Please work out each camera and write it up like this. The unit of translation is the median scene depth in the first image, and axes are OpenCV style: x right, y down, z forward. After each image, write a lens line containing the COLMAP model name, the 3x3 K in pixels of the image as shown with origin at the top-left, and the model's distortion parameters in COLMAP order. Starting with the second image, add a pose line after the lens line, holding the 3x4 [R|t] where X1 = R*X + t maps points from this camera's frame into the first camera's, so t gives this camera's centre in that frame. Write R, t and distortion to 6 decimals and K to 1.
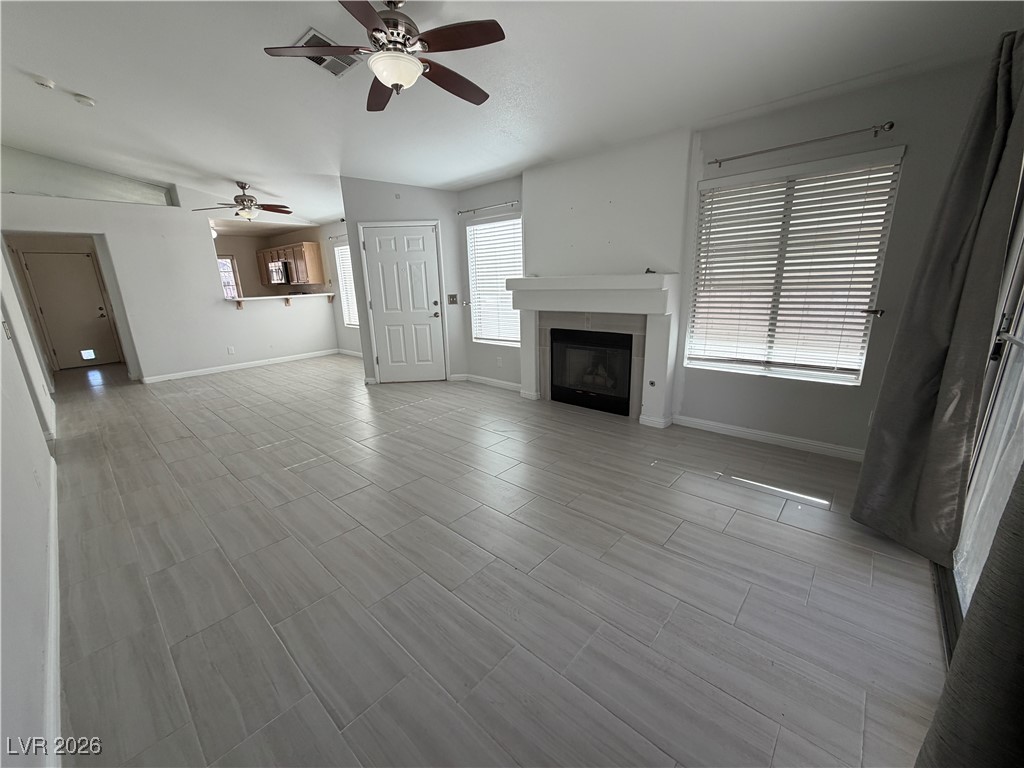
lens RADIAL K [[406.7, 0, 508.9], [0, 406.7, 385.0], [0, 0, 1]] dist [0.000228, -0.000184]
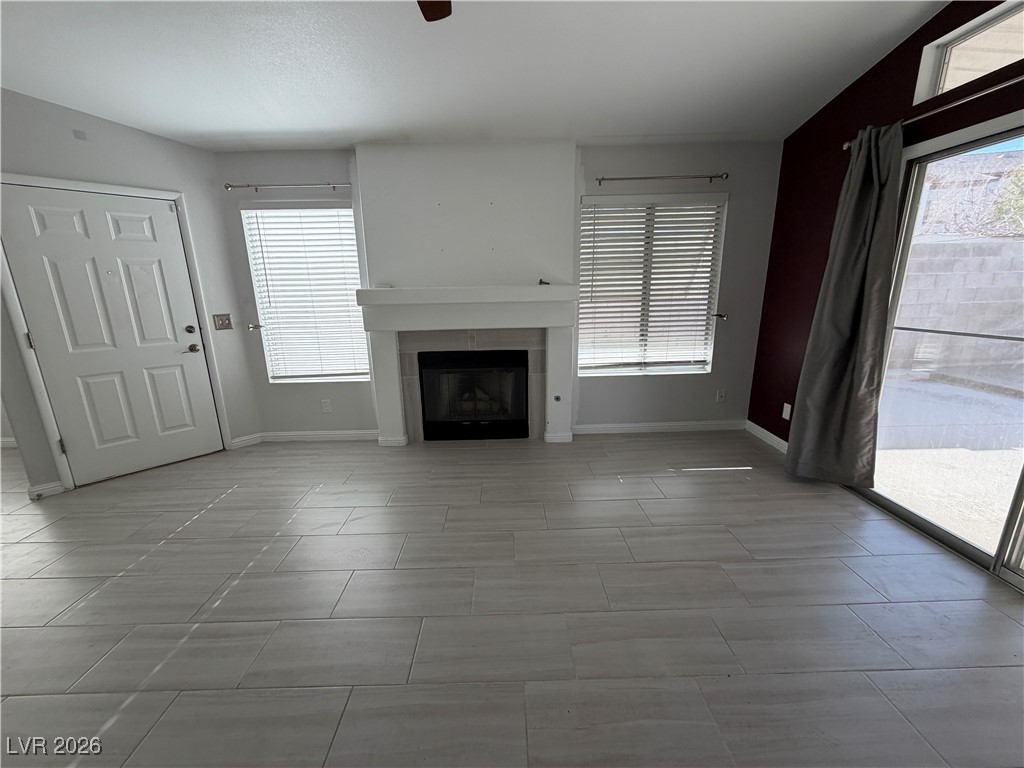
lens RADIAL K [[406.7, 0, 508.9], [0, 406.7, 385.0], [0, 0, 1]] dist [0.000228, -0.000184]
pose [[0.728345, -0.147973, 0.669042, -0.314572], [0.170911, 0.984775, 0.031743, -0.072634], [-0.663553, 0.091227, 0.742546, 0.305631]]
